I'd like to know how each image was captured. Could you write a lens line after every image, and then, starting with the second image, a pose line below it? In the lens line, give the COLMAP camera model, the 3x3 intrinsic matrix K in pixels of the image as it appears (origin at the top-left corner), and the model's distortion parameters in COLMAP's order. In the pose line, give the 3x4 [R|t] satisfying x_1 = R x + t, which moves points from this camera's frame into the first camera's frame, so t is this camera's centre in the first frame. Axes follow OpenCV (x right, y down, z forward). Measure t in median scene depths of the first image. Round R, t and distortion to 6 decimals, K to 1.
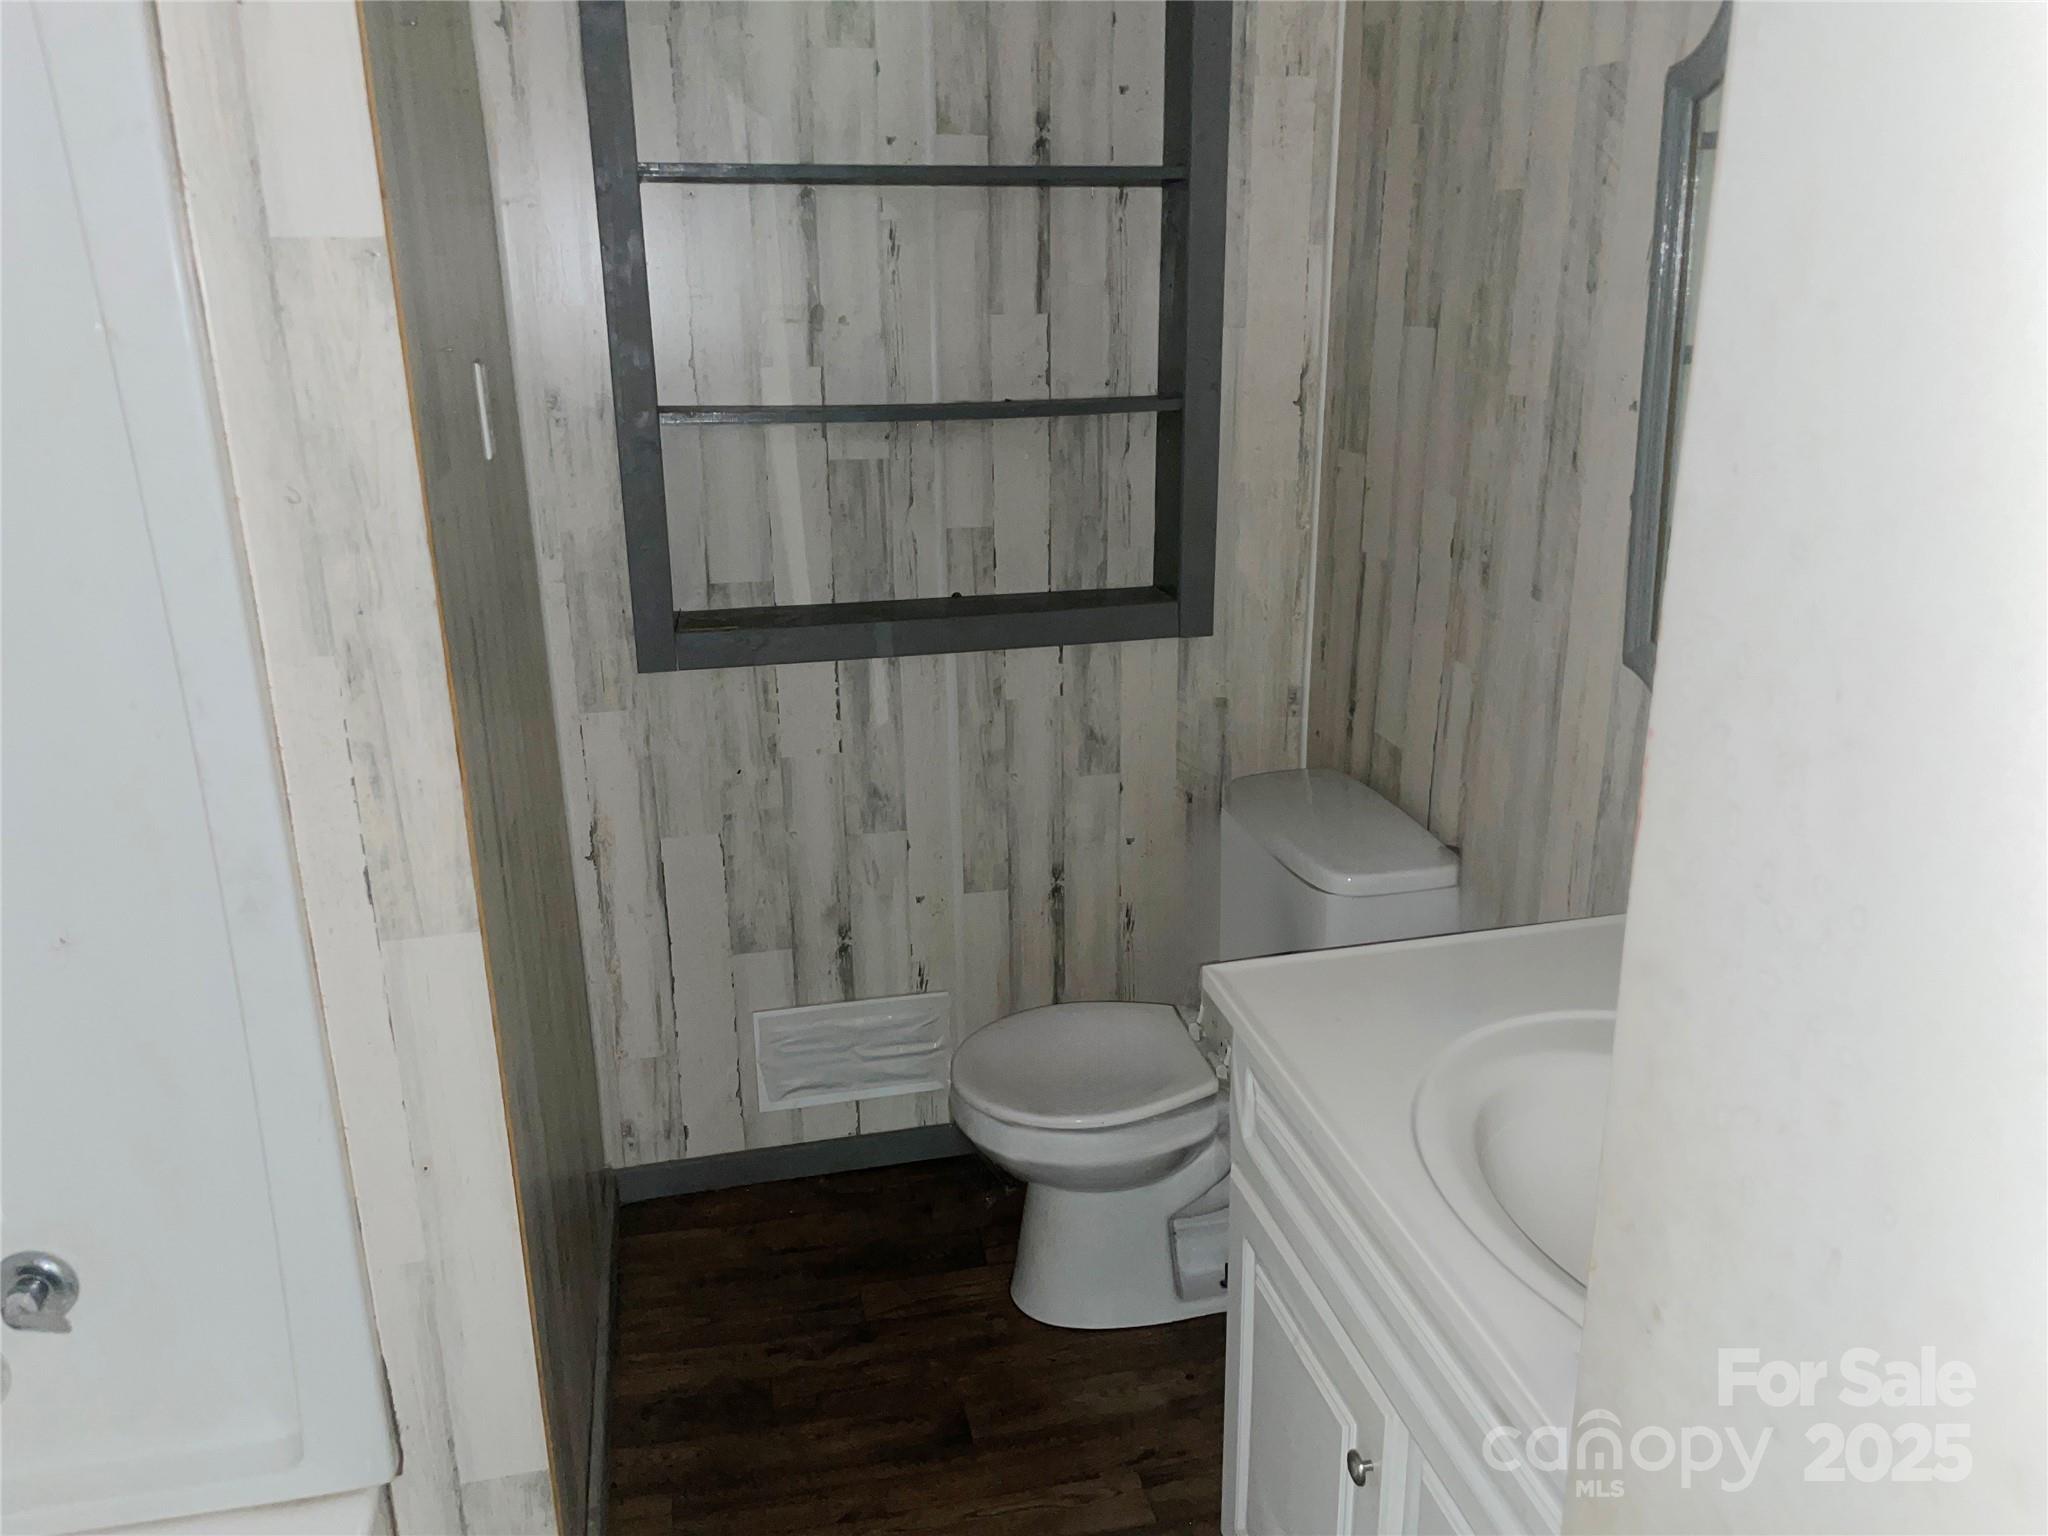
lens RADIAL K [[1566.6, 0, 1031.9], [0, 1566.6, 770.8], [0, 0, 1]] dist [0.045956, -0.048040]
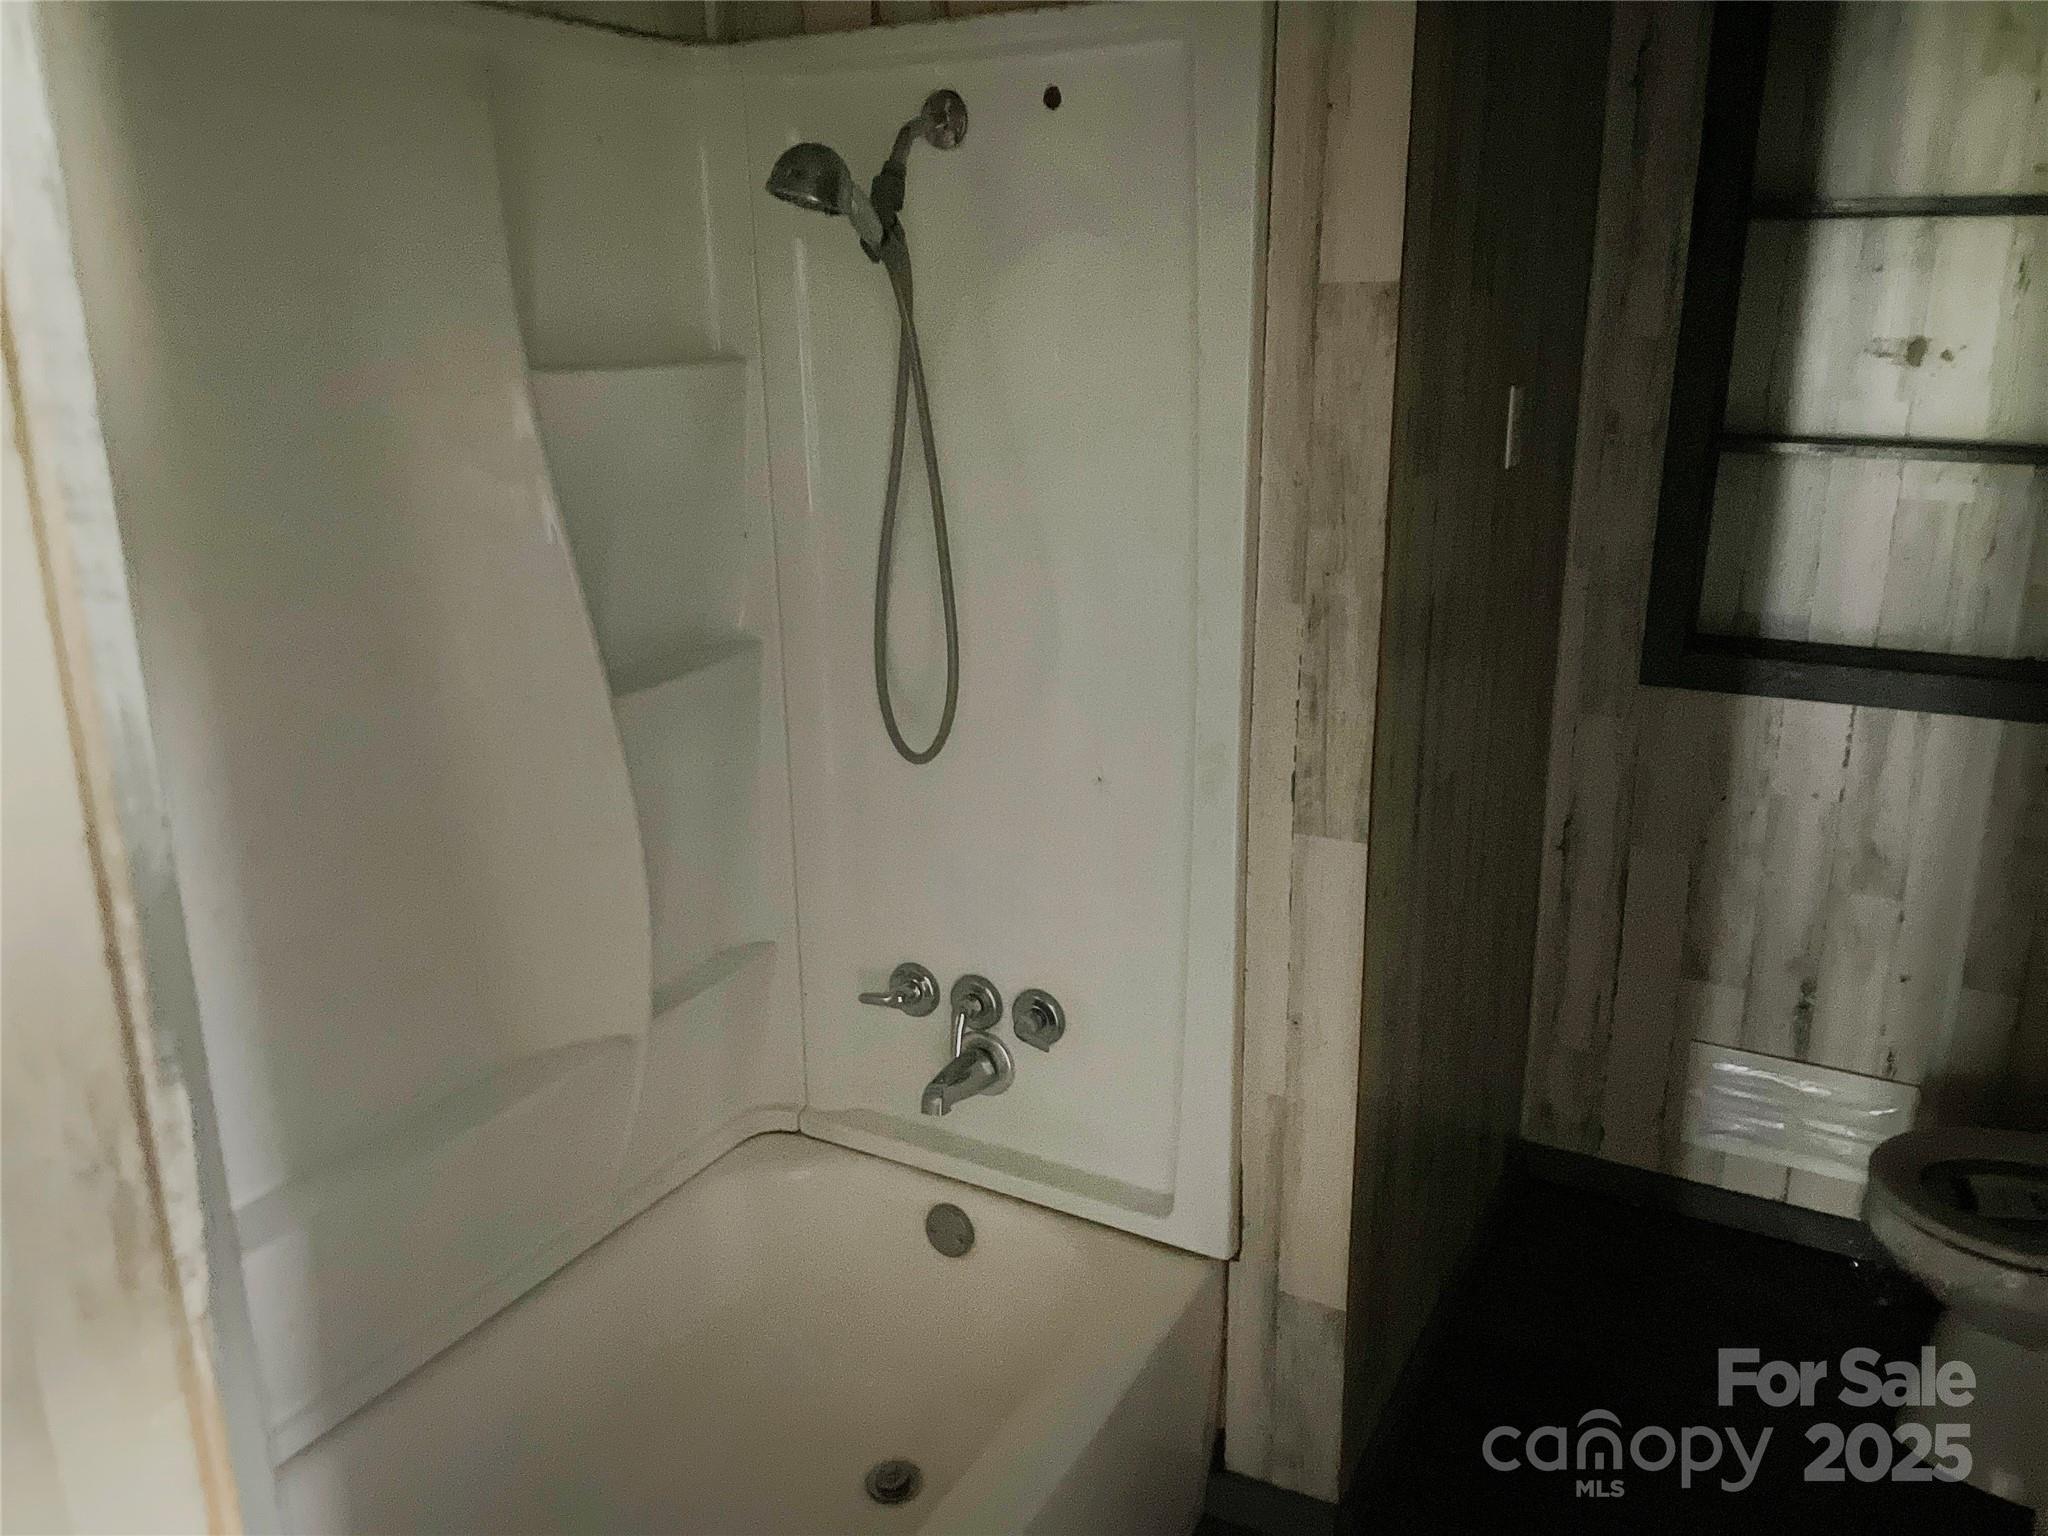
lens RADIAL K [[1566.6, 0, 1015.6], [0, 1566.6, 770.1], [0, 0, 1]] dist [0.045956, -0.048040]
pose [[0.743721, 0.199805, -0.637932, 0.123120], [-0.208894, 0.975962, 0.062143, 0.015435], [0.635014, 0.087044, 0.767581, -0.067269]]
